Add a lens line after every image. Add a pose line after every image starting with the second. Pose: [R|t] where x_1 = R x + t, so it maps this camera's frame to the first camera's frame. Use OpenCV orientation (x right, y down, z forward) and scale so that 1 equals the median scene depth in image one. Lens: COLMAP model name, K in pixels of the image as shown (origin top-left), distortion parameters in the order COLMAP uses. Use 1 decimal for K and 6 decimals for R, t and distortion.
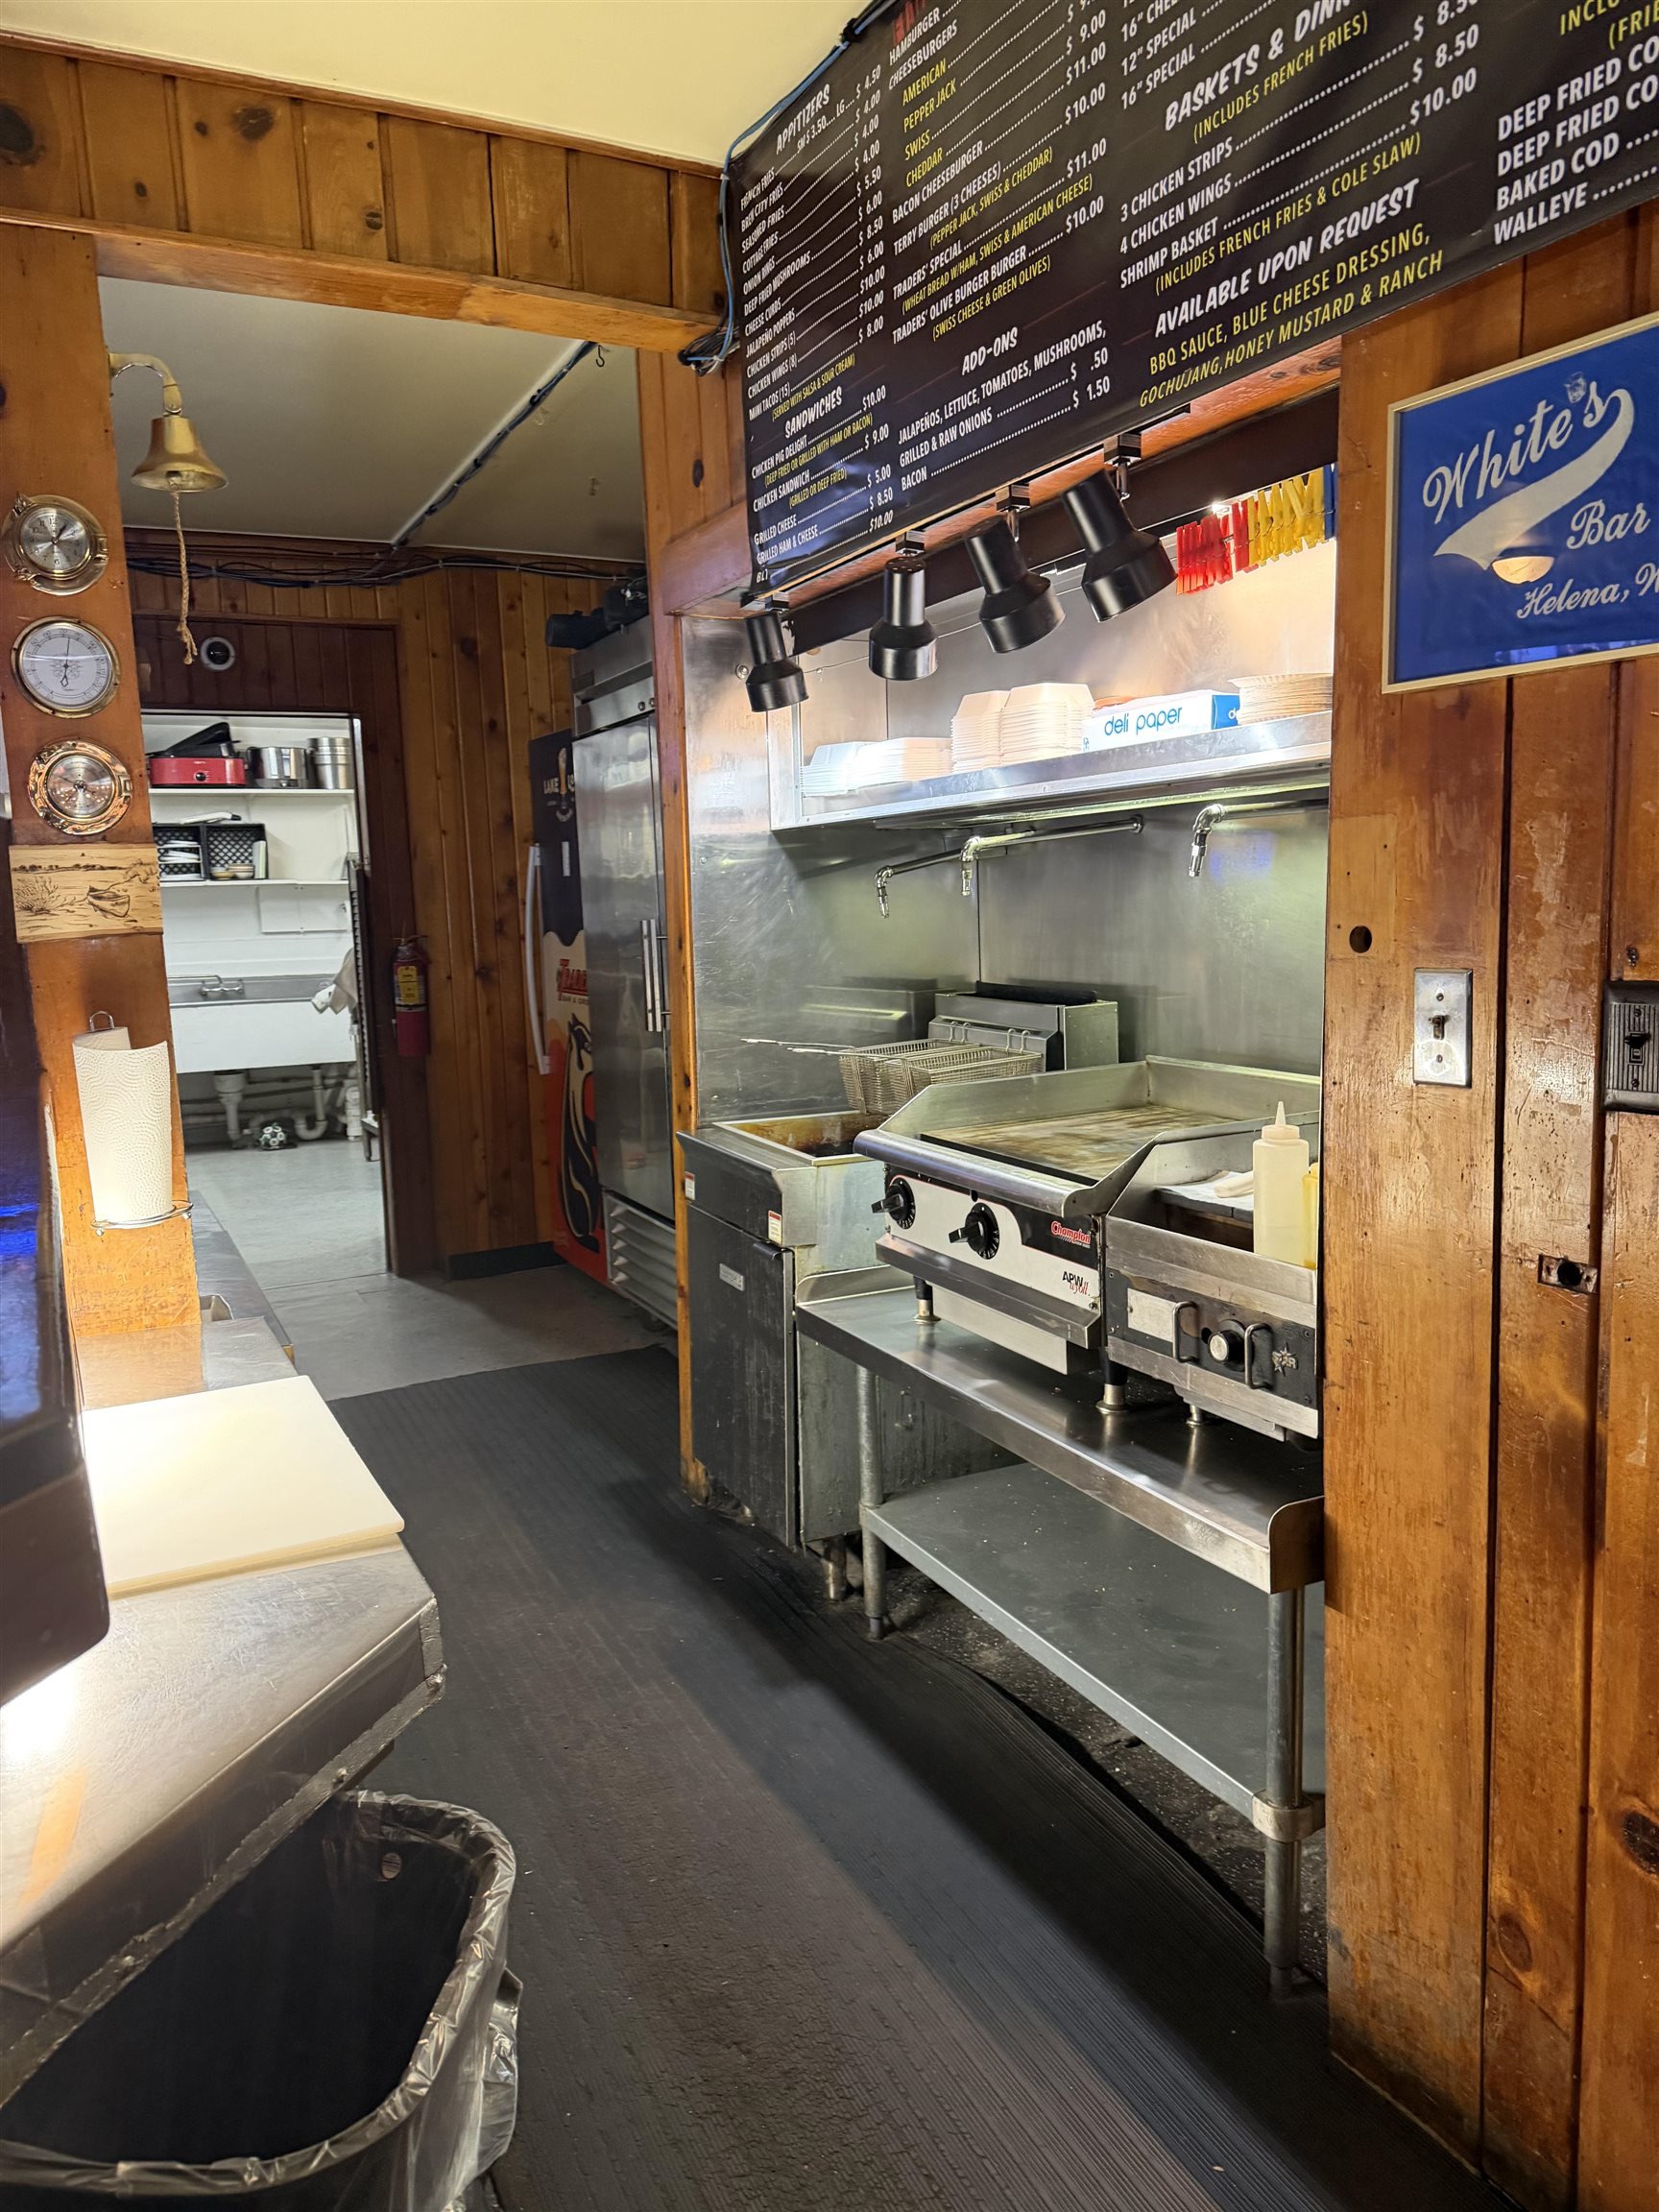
lens RADIAL K [[1579.3, 0, 823.8], [0, 1579.3, 1107.0], [0, 0, 1]] dist [0.154995, -0.231042]
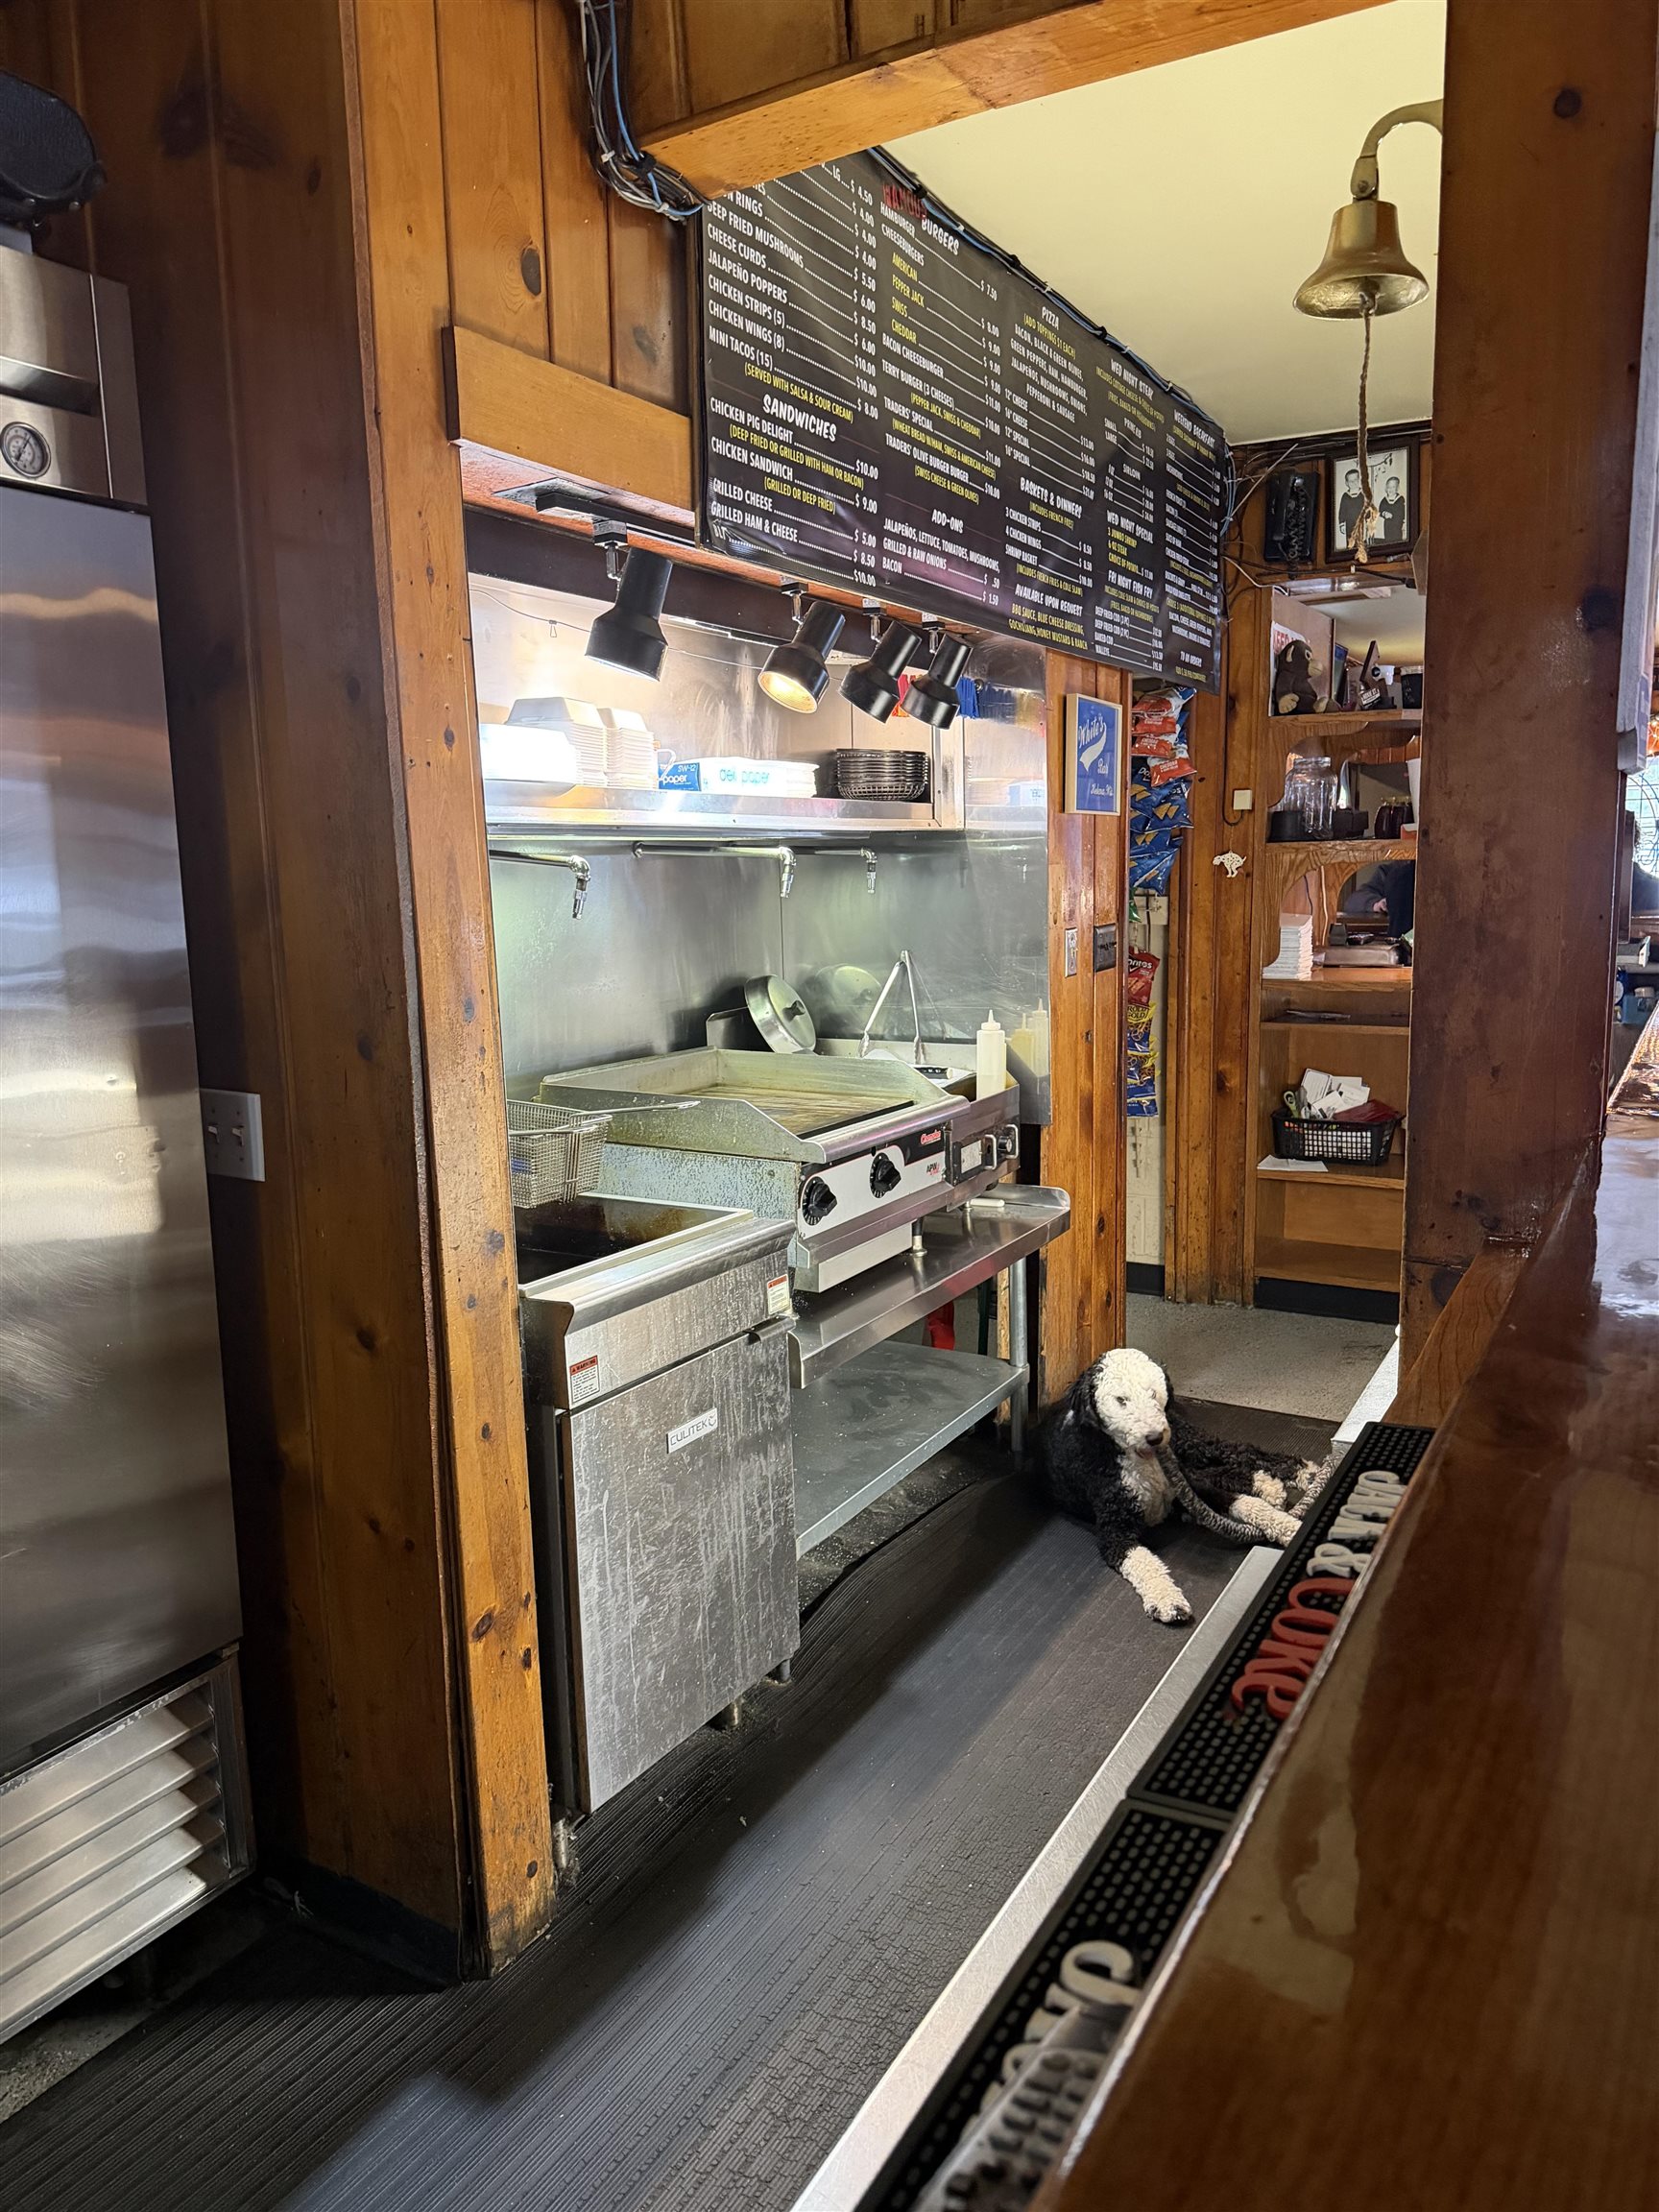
lens RADIAL K [[1579.3, 0, 823.8], [0, 1579.3, 1107.0], [0, 0, 1]] dist [0.154995, -0.231042]
pose [[-0.562240, -0.083671, 0.822731, -0.921724], [0.150324, 0.967953, 0.201169, -0.238458], [-0.813197, 0.236782, -0.531644, 1.735102]]
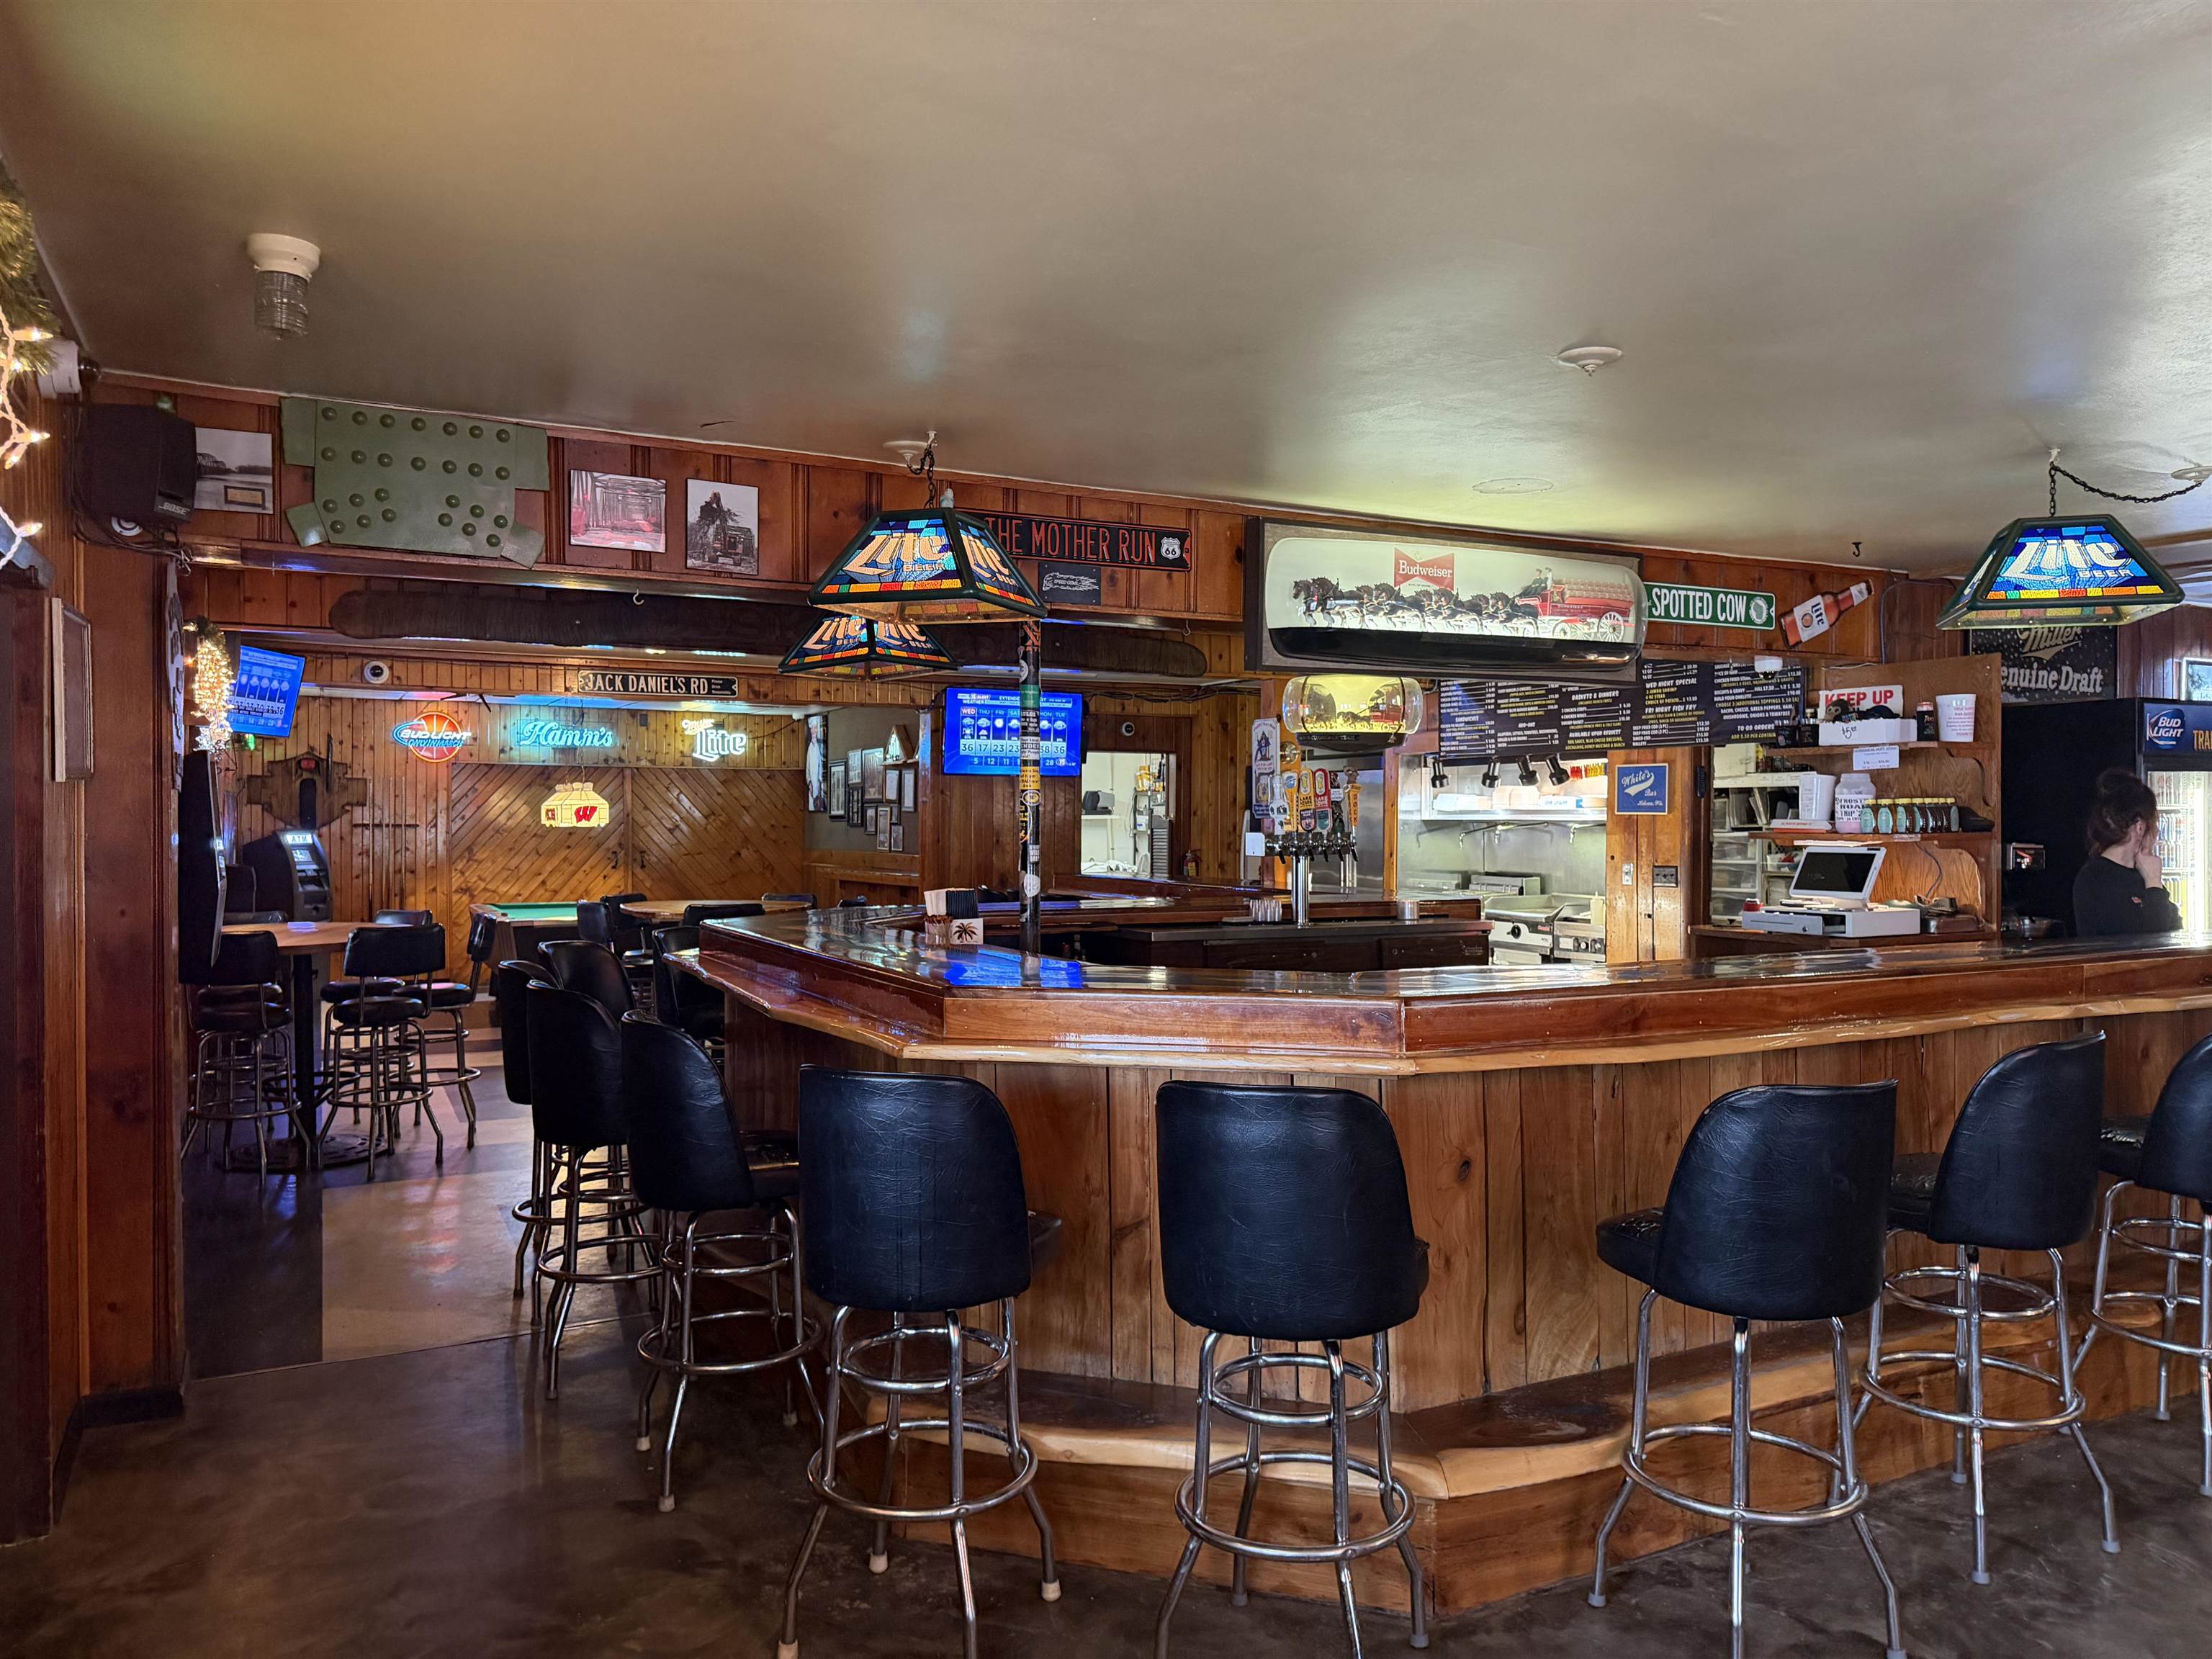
lens RADIAL K [[1556.4, 0, 1114.0], [0, 1556.4, 840.5], [0, 0, 1]] dist [0.027971, -0.023166]
pose [[0.999312, 0.034814, 0.012824, -0.952197], [-0.033042, 0.992329, -0.119127, 0.350059], [-0.016873, 0.118621, 0.992796, -2.828743]]
